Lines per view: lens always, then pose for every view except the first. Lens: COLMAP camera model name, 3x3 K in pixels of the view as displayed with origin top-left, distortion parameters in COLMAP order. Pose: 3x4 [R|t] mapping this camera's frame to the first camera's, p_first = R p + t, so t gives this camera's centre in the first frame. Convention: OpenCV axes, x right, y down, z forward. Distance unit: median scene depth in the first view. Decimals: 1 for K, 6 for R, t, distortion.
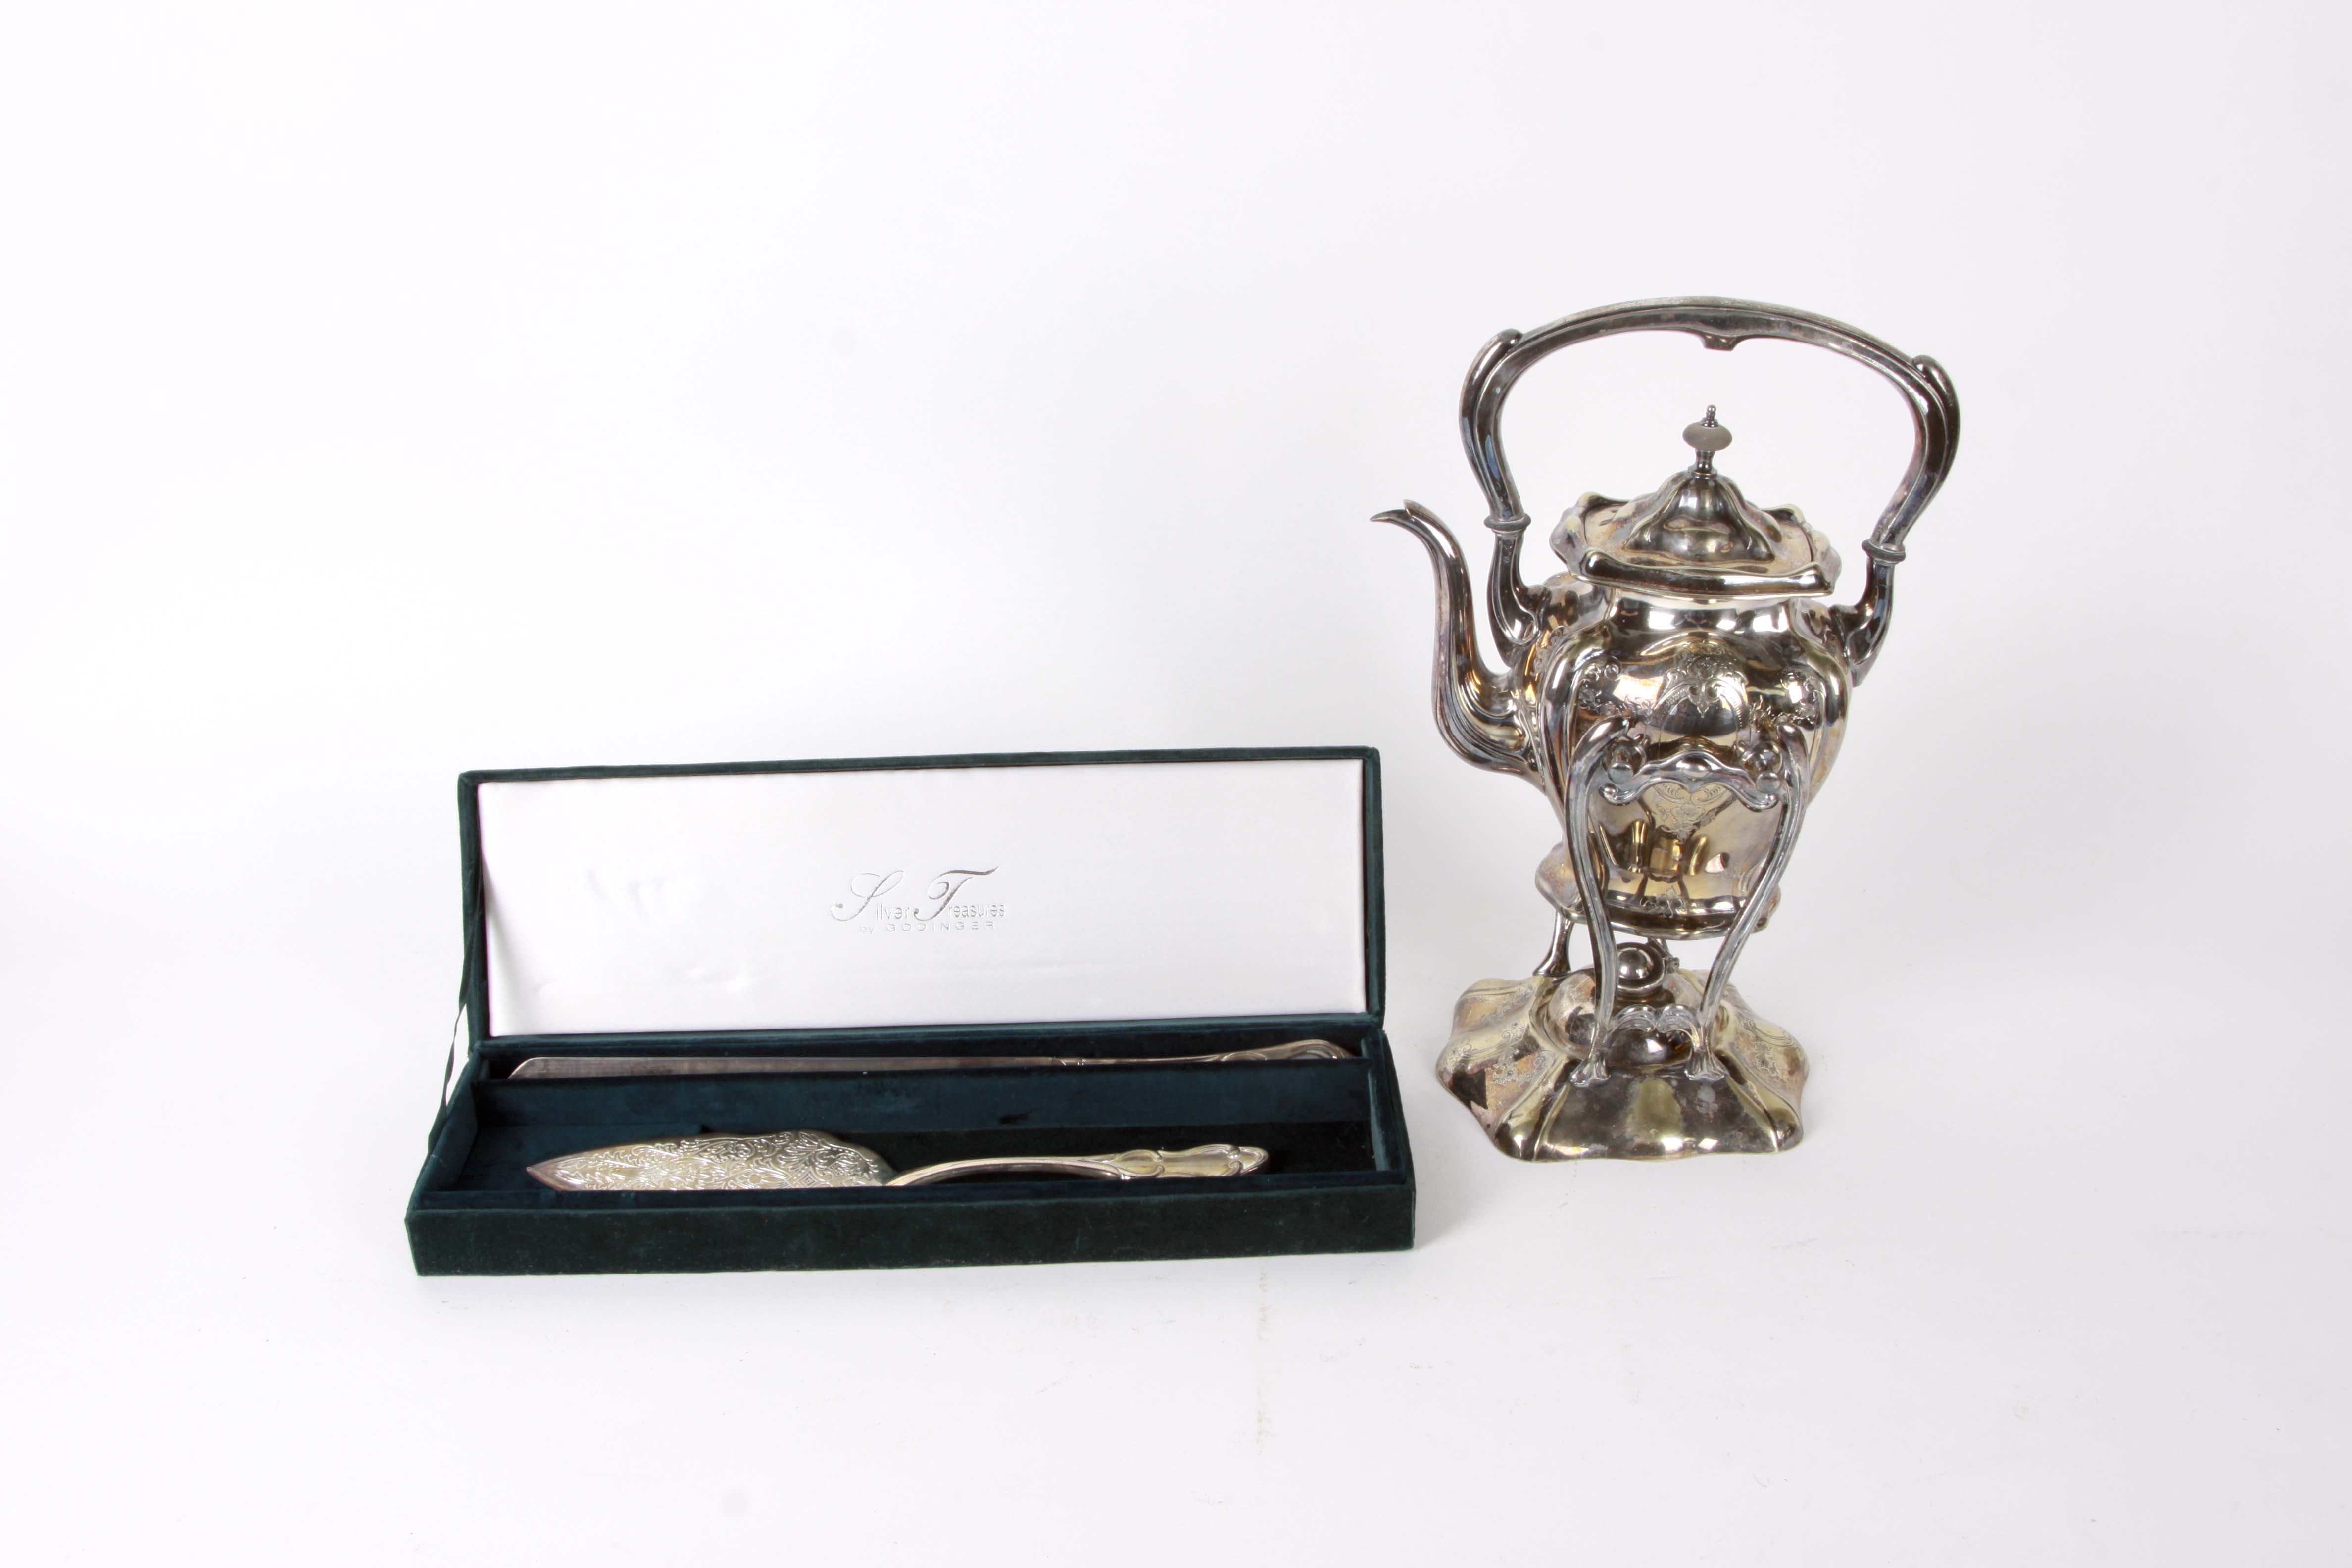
lens RADIAL K [[2644.2, 0, 1176.0], [0, 2644.2, 784.0], [0, 0, 1]] dist [-0.144758, -0.012160]
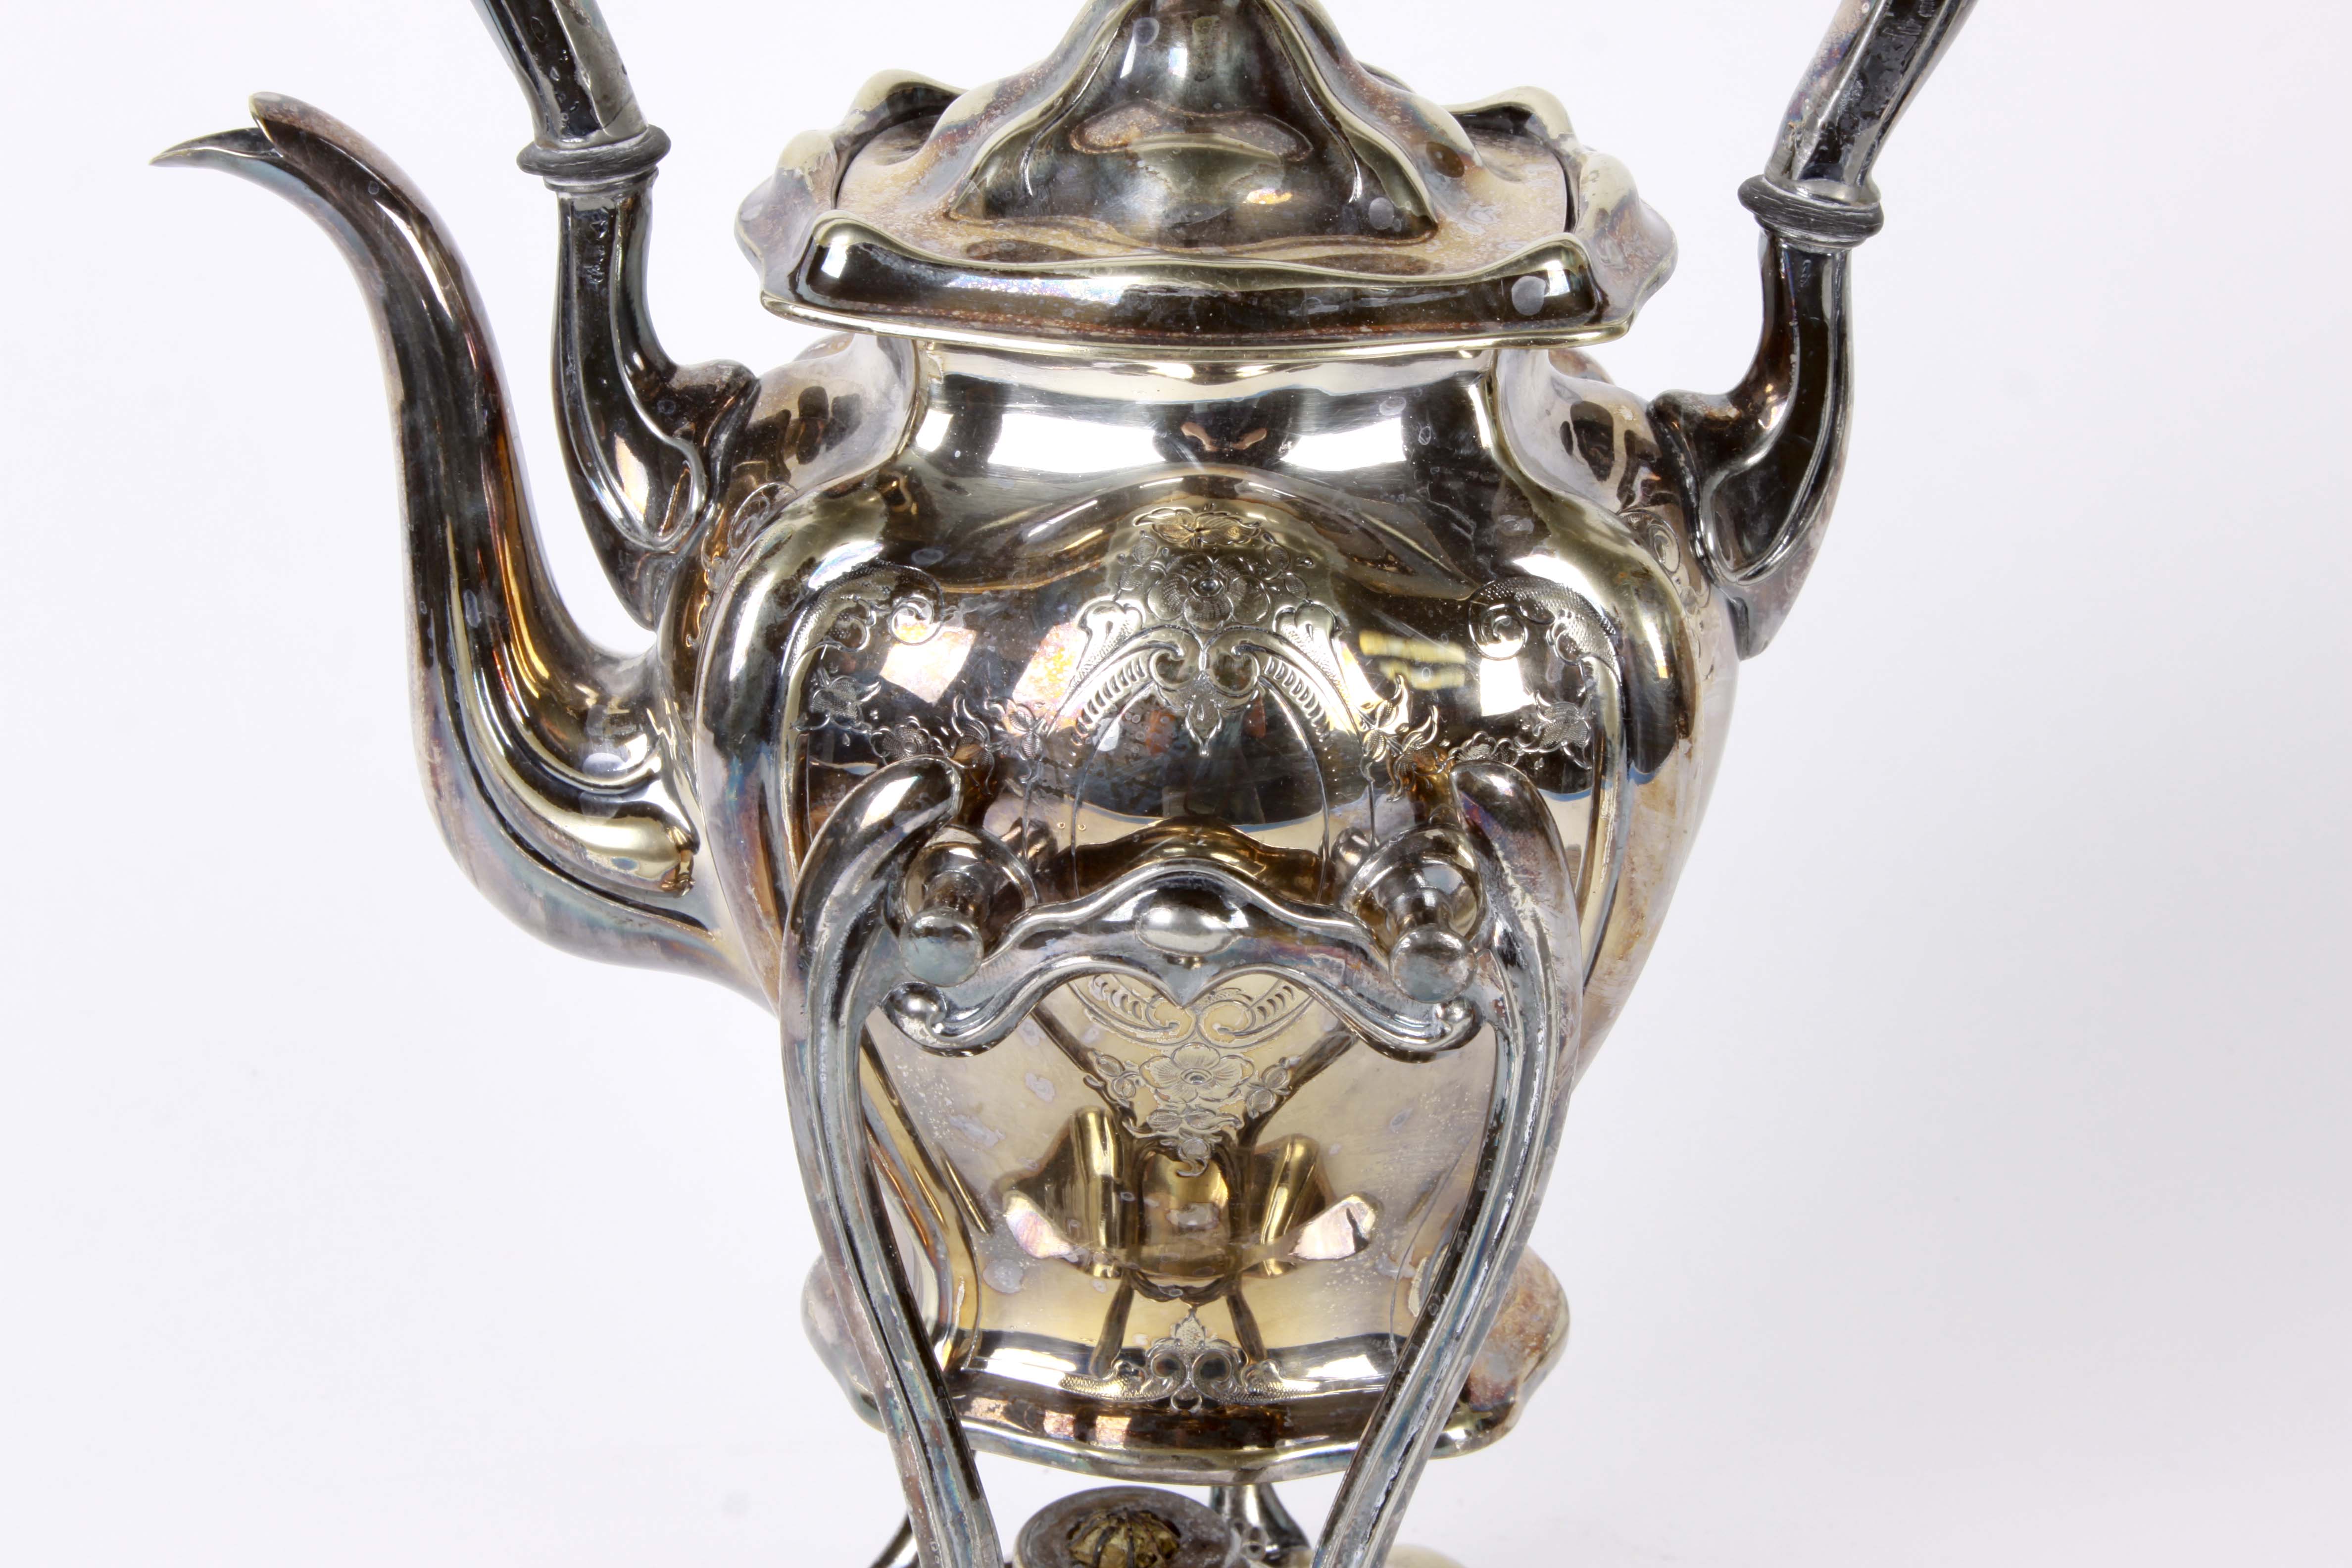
lens RADIAL K [[5109.2, 0, 1176.0], [0, 5109.2, 784.0], [0, 0, 1]] dist [0.060176, 0.312189]
pose [[0.997456, -0.028044, 0.065533, 0.154175], [0.031687, 0.997970, -0.055235, 0.010204], [-0.063851, 0.057171, 0.996320, 0.403901]]
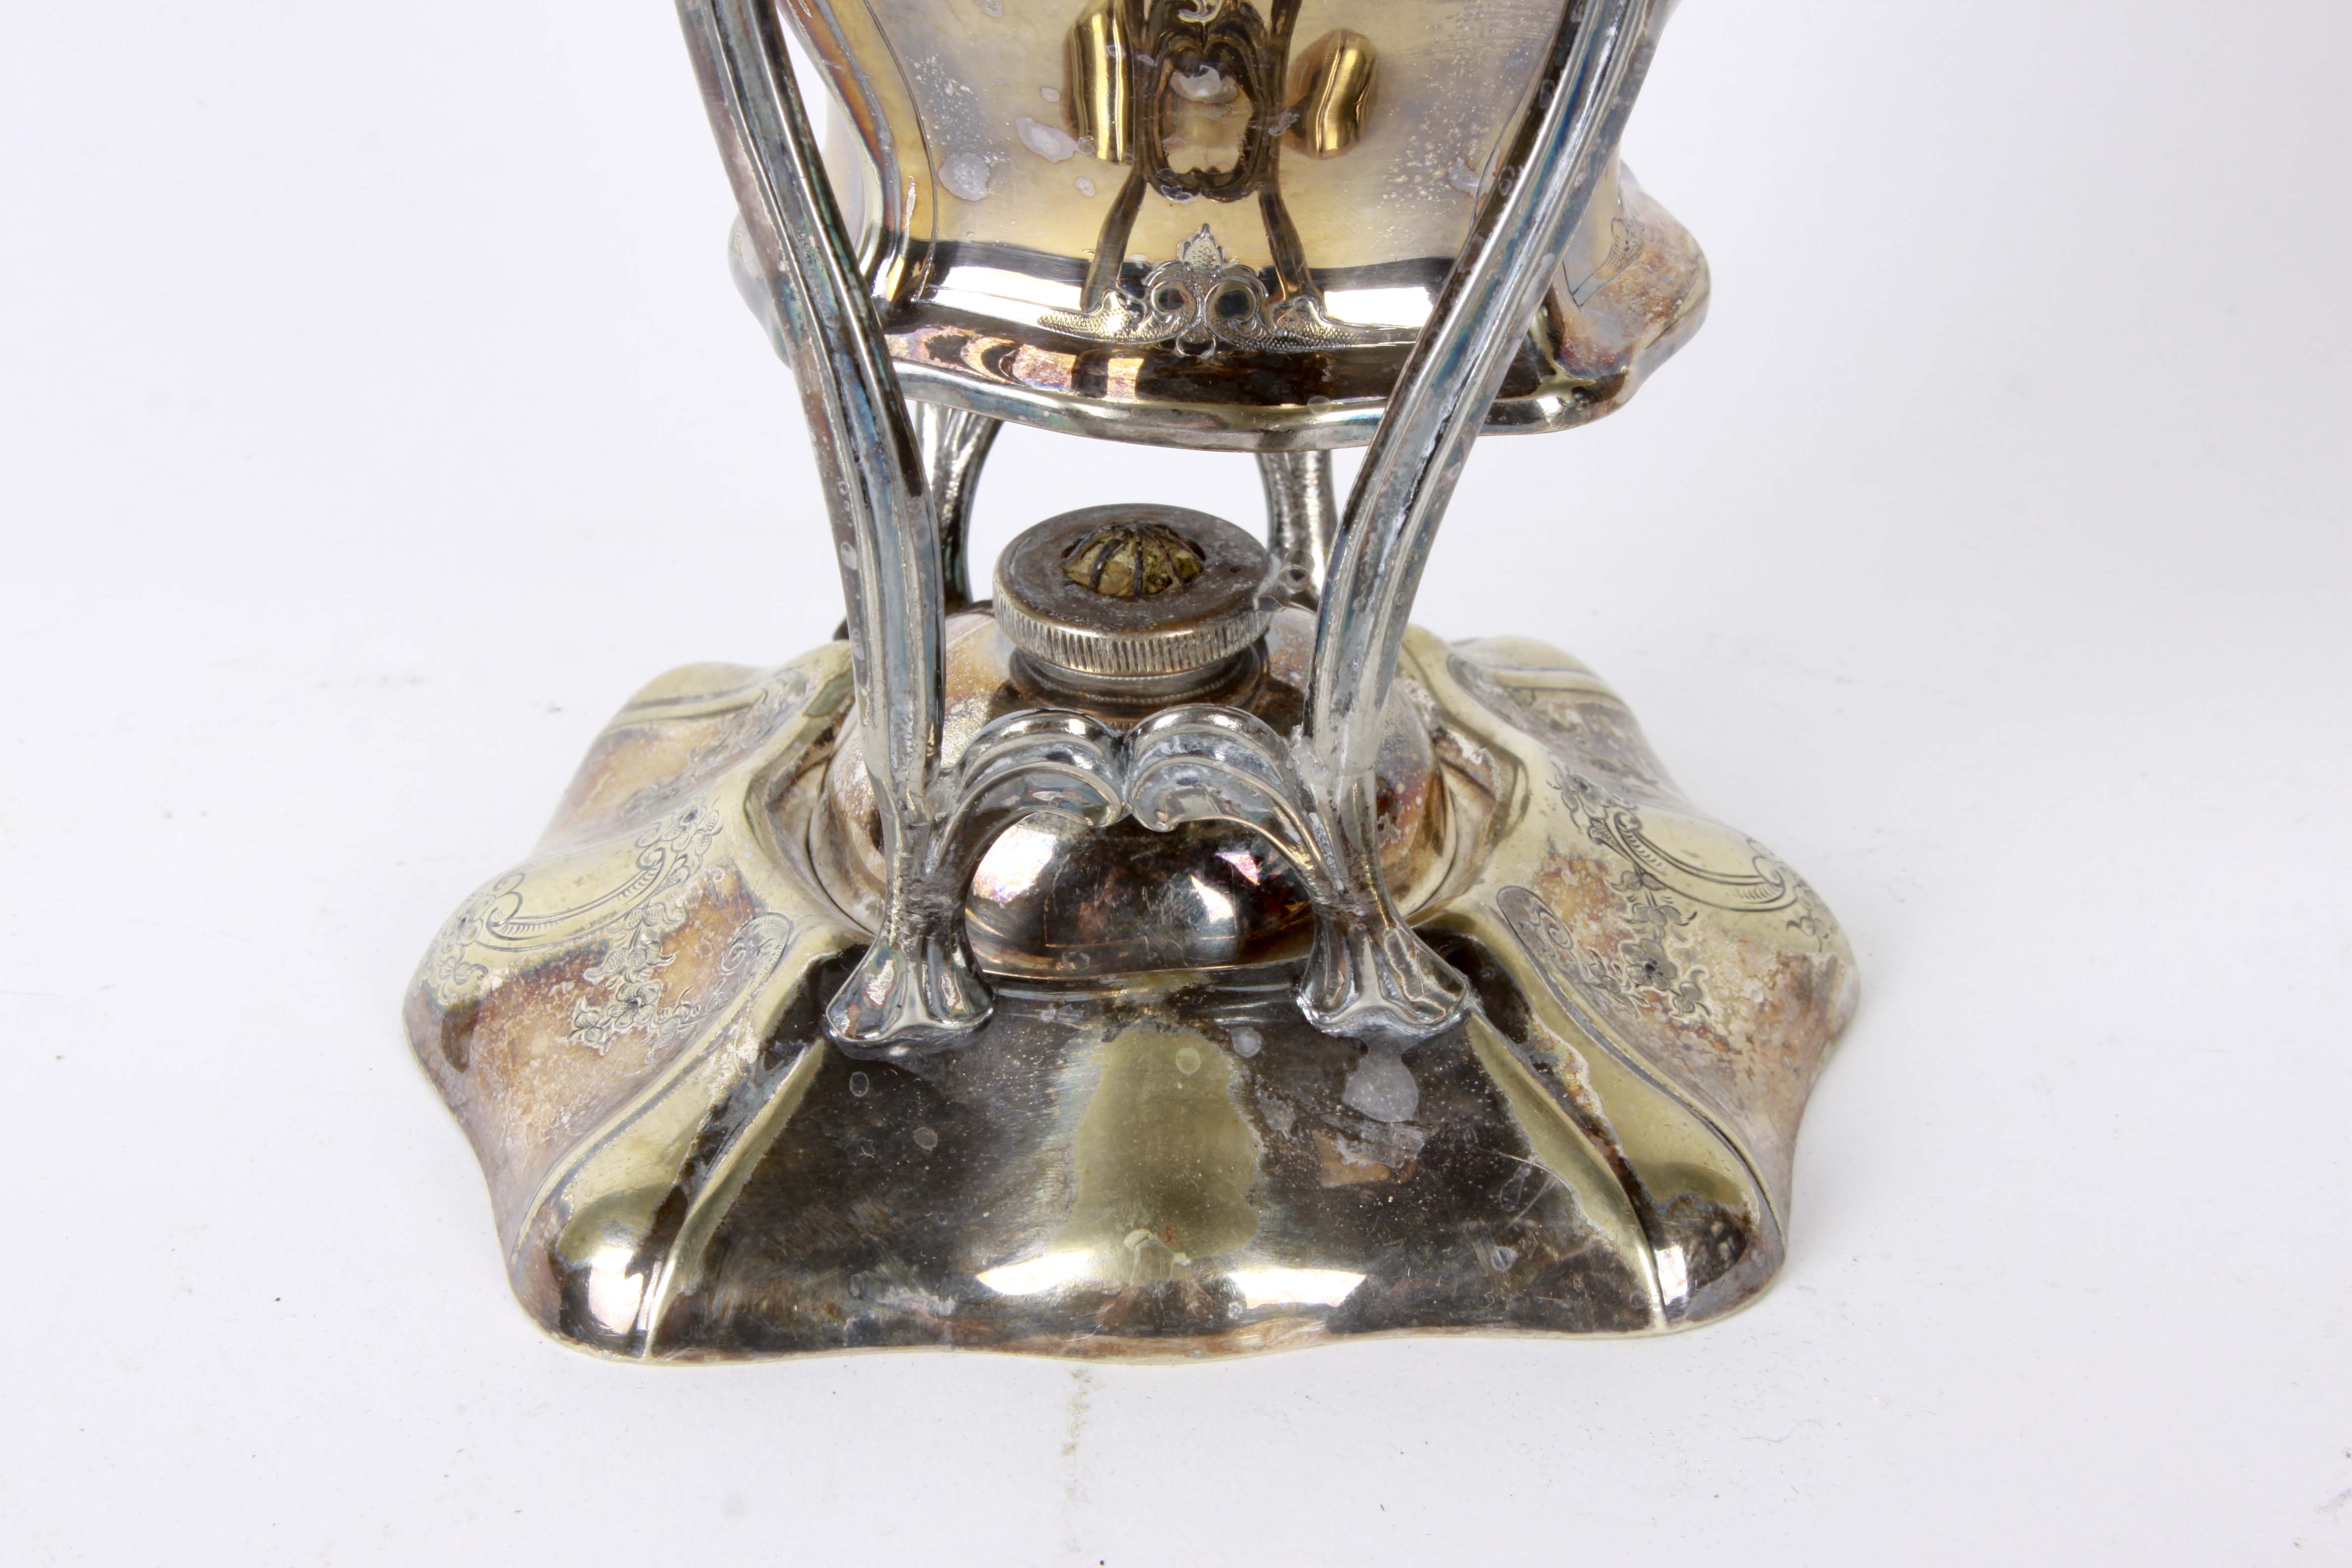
lens RADIAL K [[5109.2, 0, 1176.0], [0, 5109.2, 784.0], [0, 0, 1]] dist [0.060176, 0.312189]
pose [[0.999967, 0.002743, 0.007628, 0.189406], [-0.003117, 0.998766, 0.049556, 0.069418], [-0.007483, -0.049579, 0.998742, 0.550336]]
